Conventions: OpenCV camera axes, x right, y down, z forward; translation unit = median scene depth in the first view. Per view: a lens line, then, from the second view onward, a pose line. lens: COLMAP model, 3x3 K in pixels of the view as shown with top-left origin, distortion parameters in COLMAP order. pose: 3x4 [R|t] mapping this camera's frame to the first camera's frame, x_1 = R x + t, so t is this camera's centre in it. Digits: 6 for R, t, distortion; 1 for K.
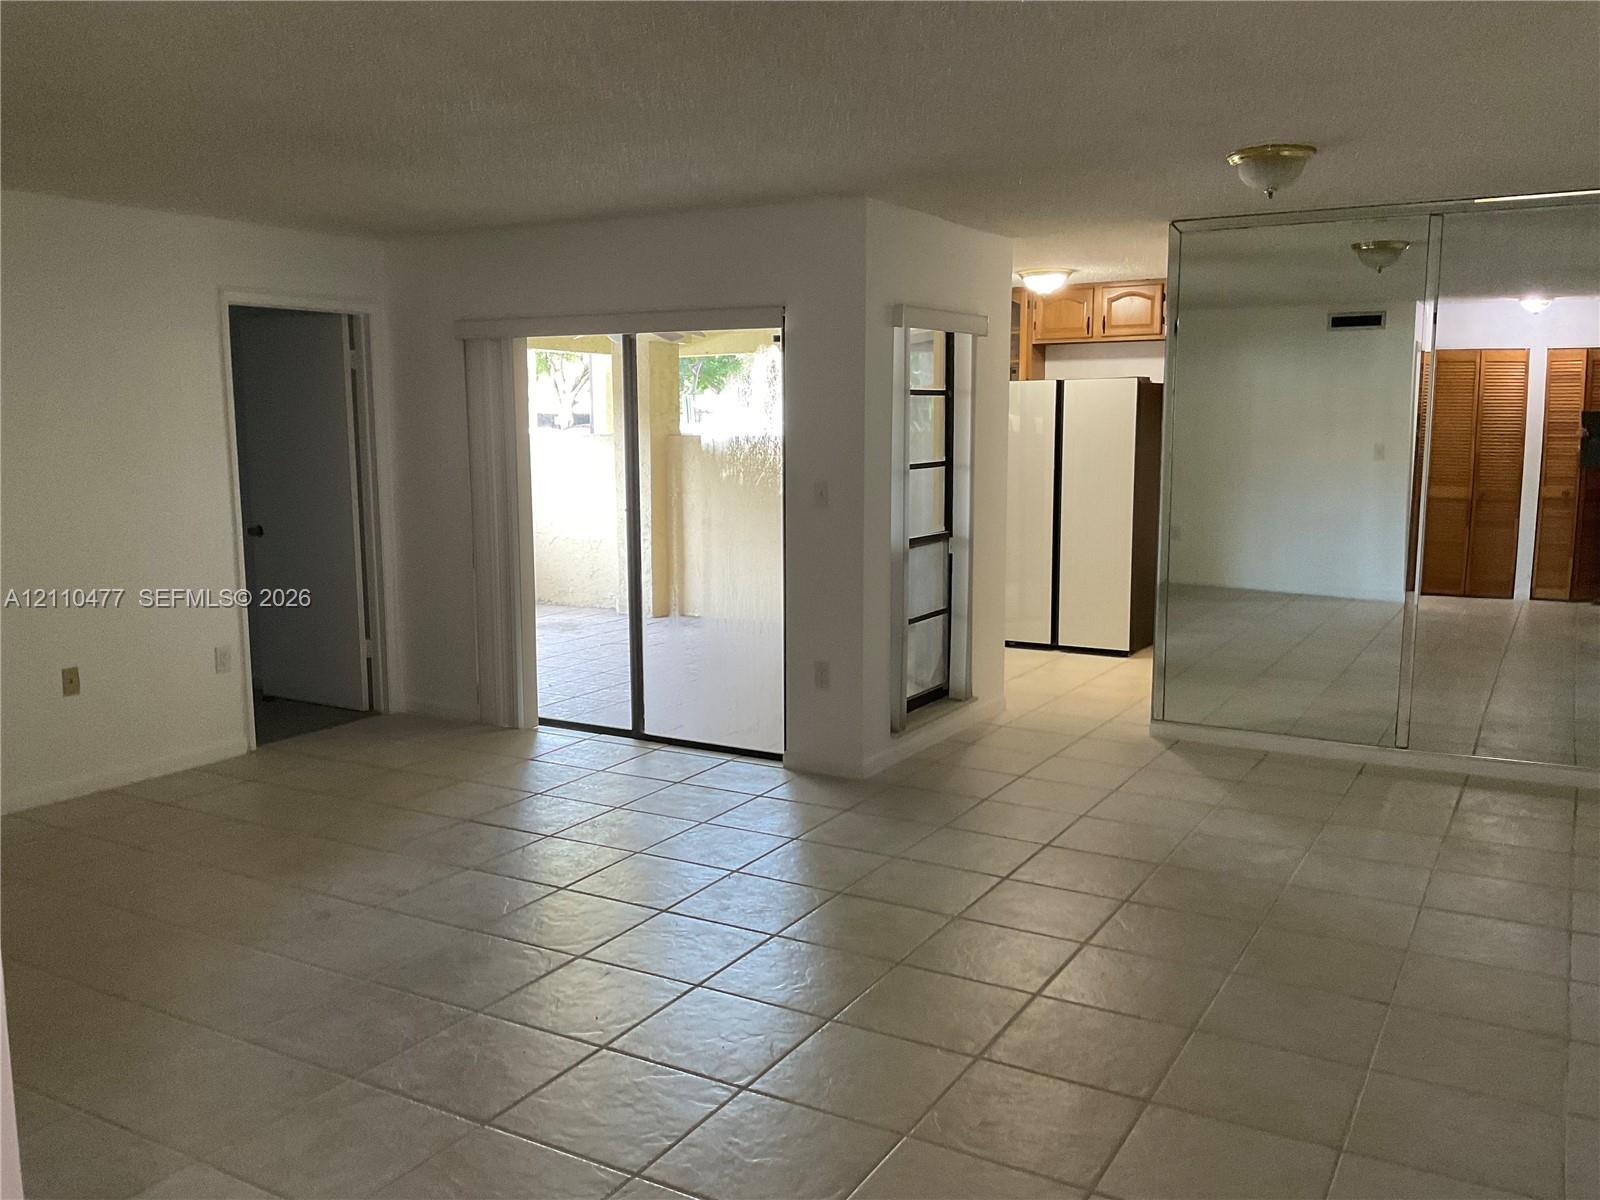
lens RADIAL K [[1334.7, 0, 800.9], [0, 1334.7, 635.5], [0, 0, 1]] dist [0.000667, 0.000455]
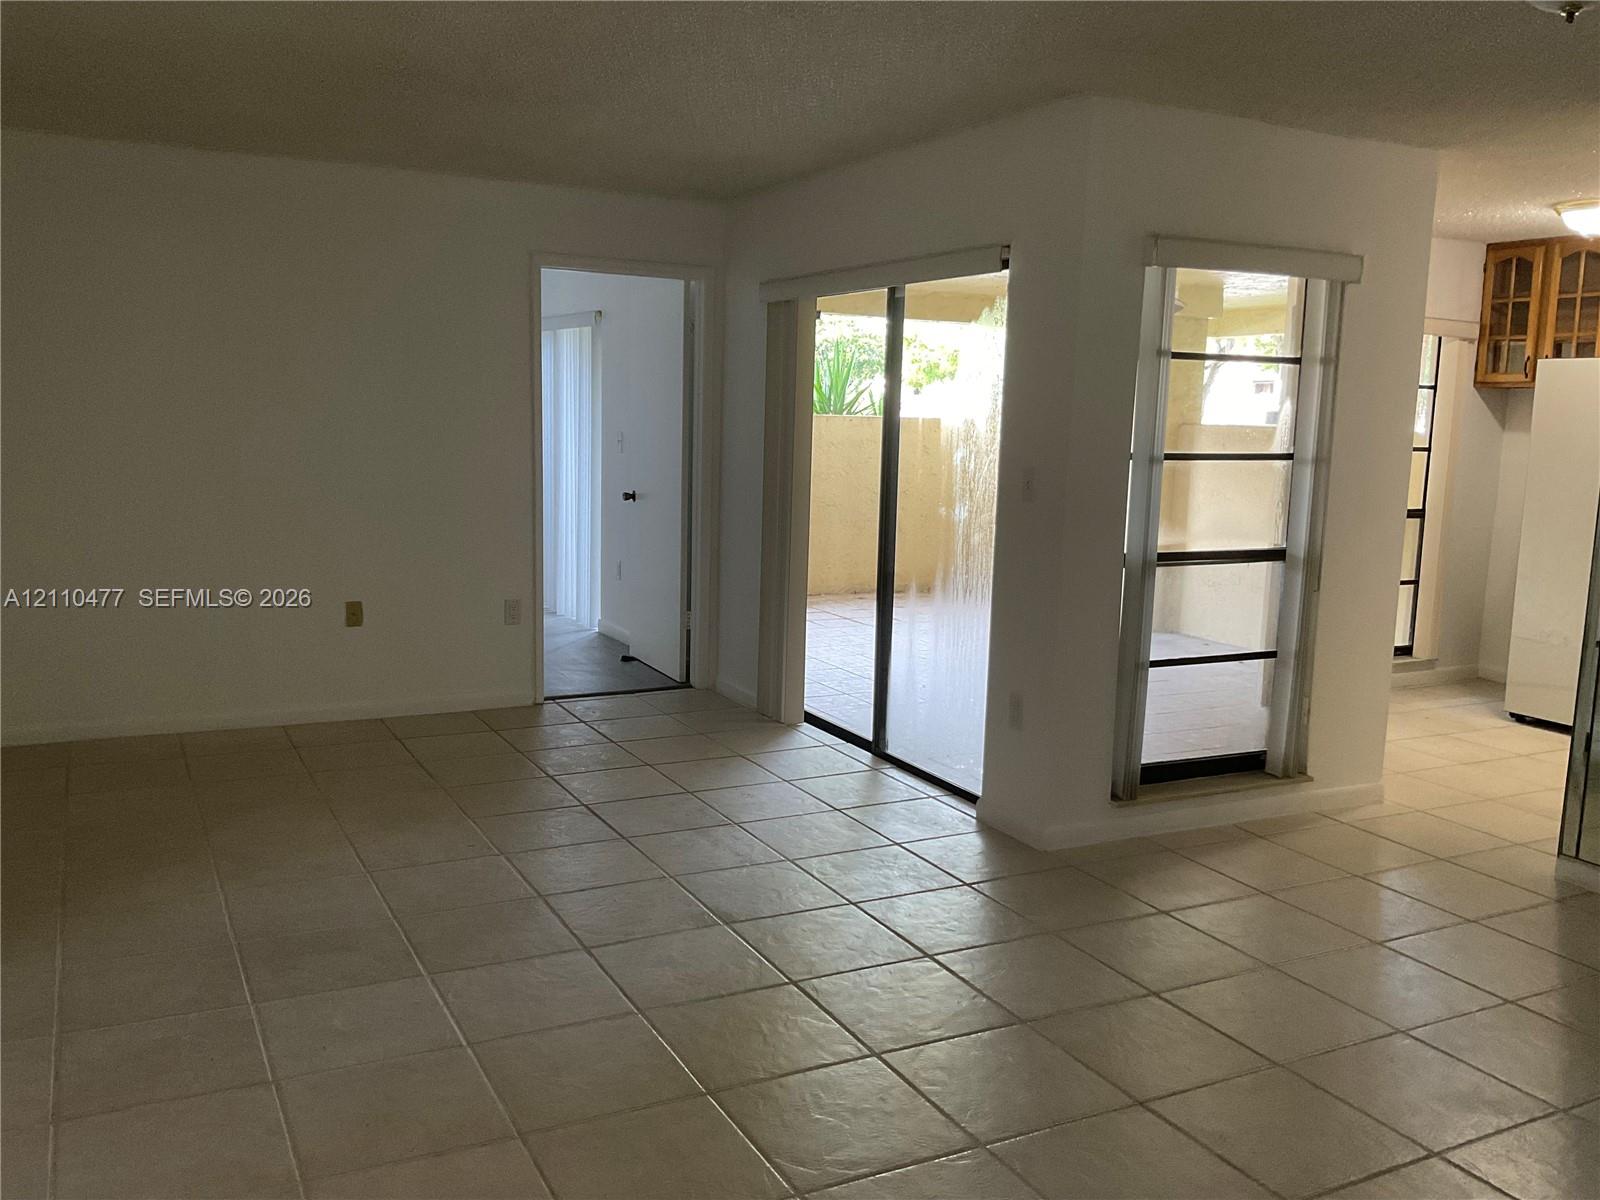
lens RADIAL K [[1355.1, 0, 800.0], [0, 1355.1, 600.0], [0, 0, 1]] dist [0.082910, -0.207526]
pose [[0.839346, 0.106641, -0.533035, 0.298878], [-0.119278, 0.992802, 0.010802, -0.025539], [0.530351, 0.054513, 0.846024, 0.222920]]
